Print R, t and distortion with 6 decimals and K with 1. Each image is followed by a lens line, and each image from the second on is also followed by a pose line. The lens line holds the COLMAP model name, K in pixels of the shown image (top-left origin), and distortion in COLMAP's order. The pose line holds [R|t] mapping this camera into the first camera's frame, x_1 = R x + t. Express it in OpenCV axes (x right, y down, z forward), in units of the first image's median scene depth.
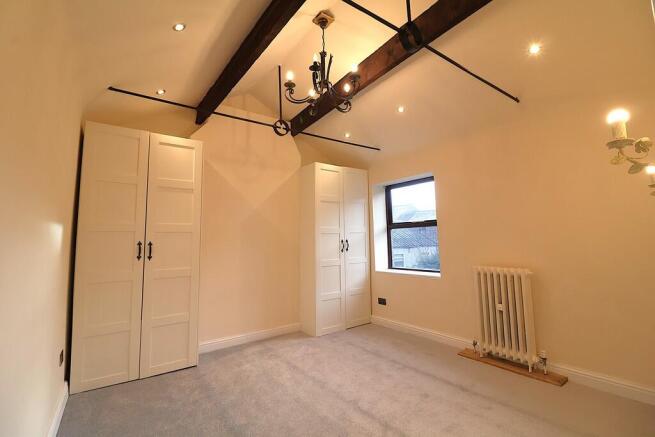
lens RADIAL K [[292.8, 0, 327.5], [0, 292.8, 218.5], [0, 0, 1]] dist [-0.061254, -0.000128]
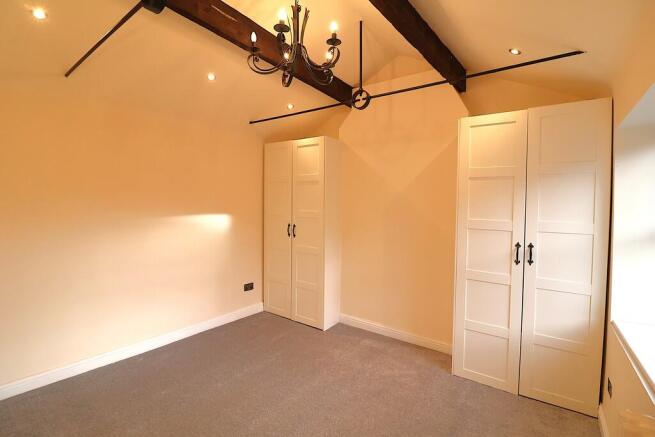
lens RADIAL K [[292.8, 0, 327.5], [0, 292.8, 218.5], [0, 0, 1]] dist [-0.061254, -0.000128]
pose [[0.276721, 0.069731, -0.958417, 0.526382], [0.037882, 0.995797, 0.083388, -0.037422], [0.960203, -0.059381, 0.272916, 0.557377]]
